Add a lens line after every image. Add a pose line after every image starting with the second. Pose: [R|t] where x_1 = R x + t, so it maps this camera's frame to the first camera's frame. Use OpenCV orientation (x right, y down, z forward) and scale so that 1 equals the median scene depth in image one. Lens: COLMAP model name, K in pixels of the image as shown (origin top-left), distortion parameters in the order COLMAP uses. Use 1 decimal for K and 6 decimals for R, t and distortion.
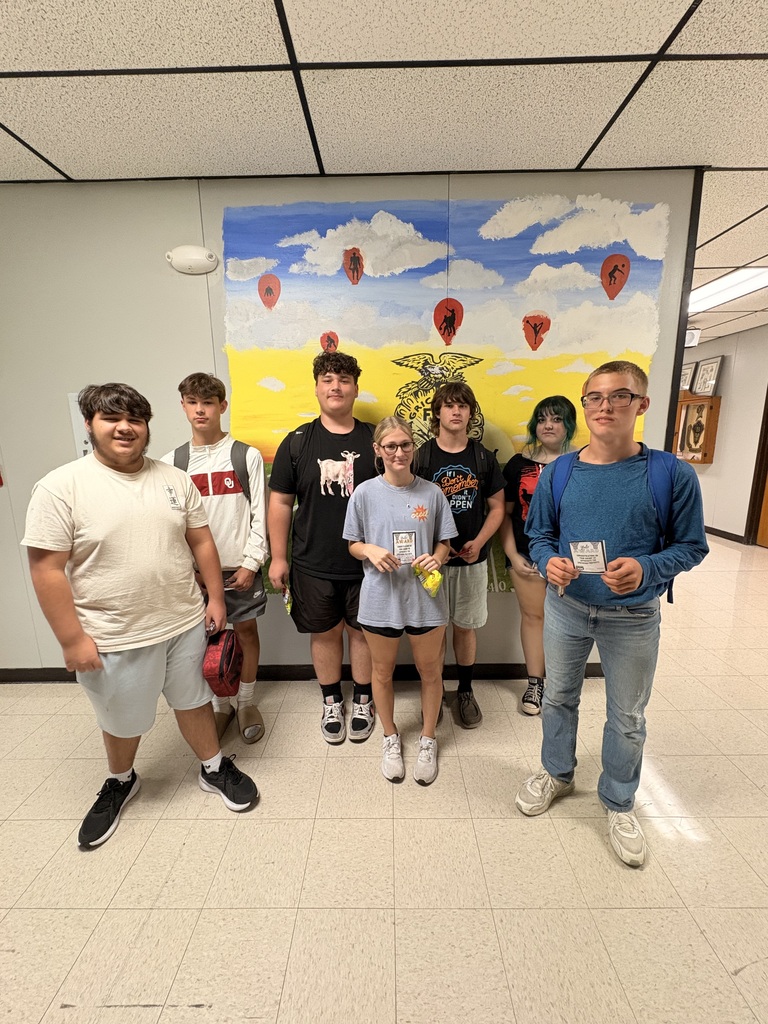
lens RADIAL K [[408.0, 0, 384.0], [0, 408.0, 512.0], [0, 0, 1]] dist [0.001729, -0.000237]
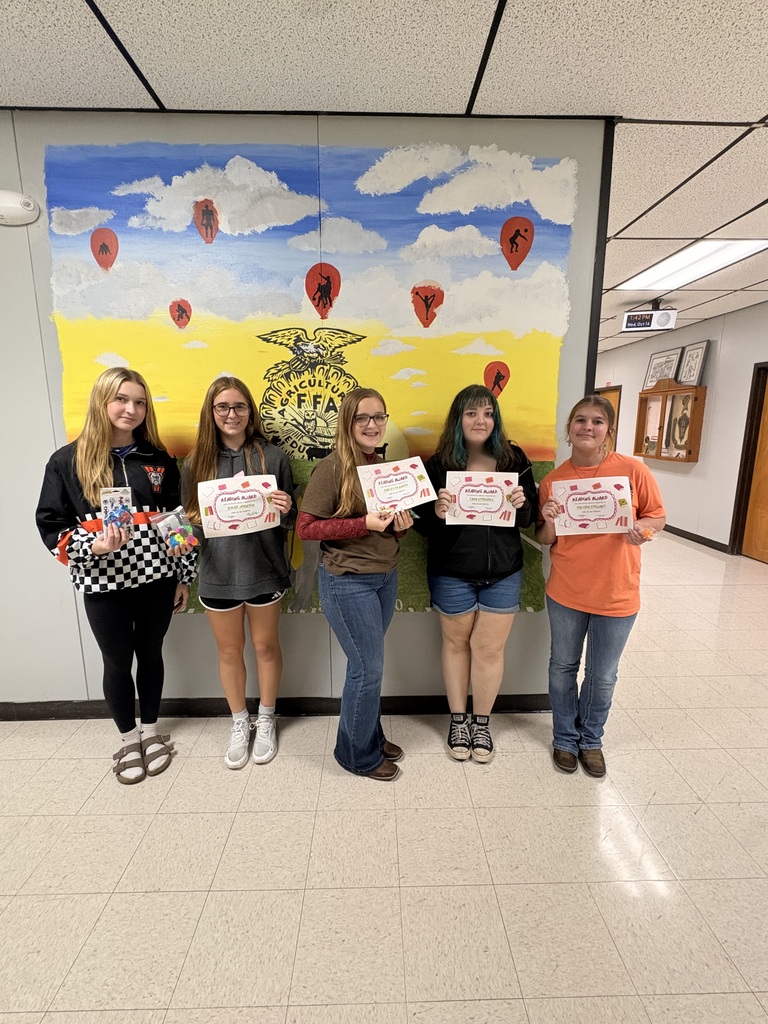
lens RADIAL K [[467.1, 0, 383.8], [0, 467.1, 511.6], [0, 0, 1]] dist [0.000931, -0.000176]
pose [[0.999394, 0.008566, 0.033732, 0.260384], [-0.008506, 0.999962, -0.001913, -0.011332], [-0.033747, 0.001625, 0.999429, 0.035793]]
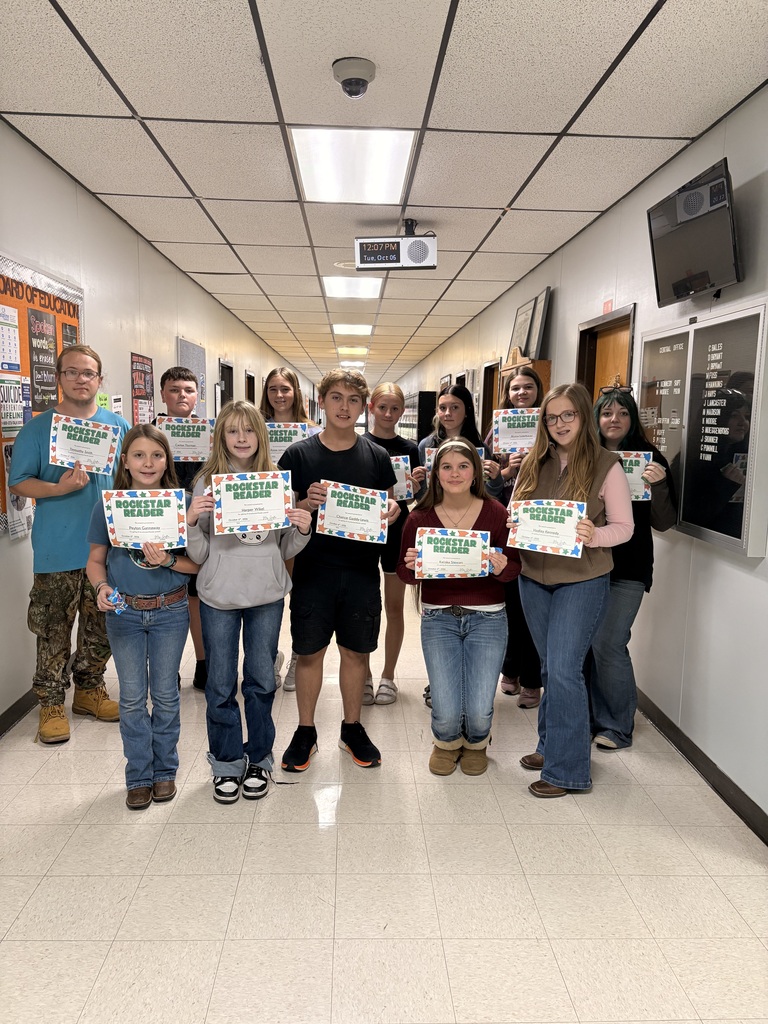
lens RADIAL K [[770.1, 0, 387.2], [0, 770.1, 522.7], [0, 0, 1]] dist [0.052318, -0.062163]
pose [[0.997913, 0.026964, 0.058680, 1.507228], [-0.024258, 0.998631, -0.046338, -0.026815], [-0.059849, 0.044817, 0.997201, -0.047109]]
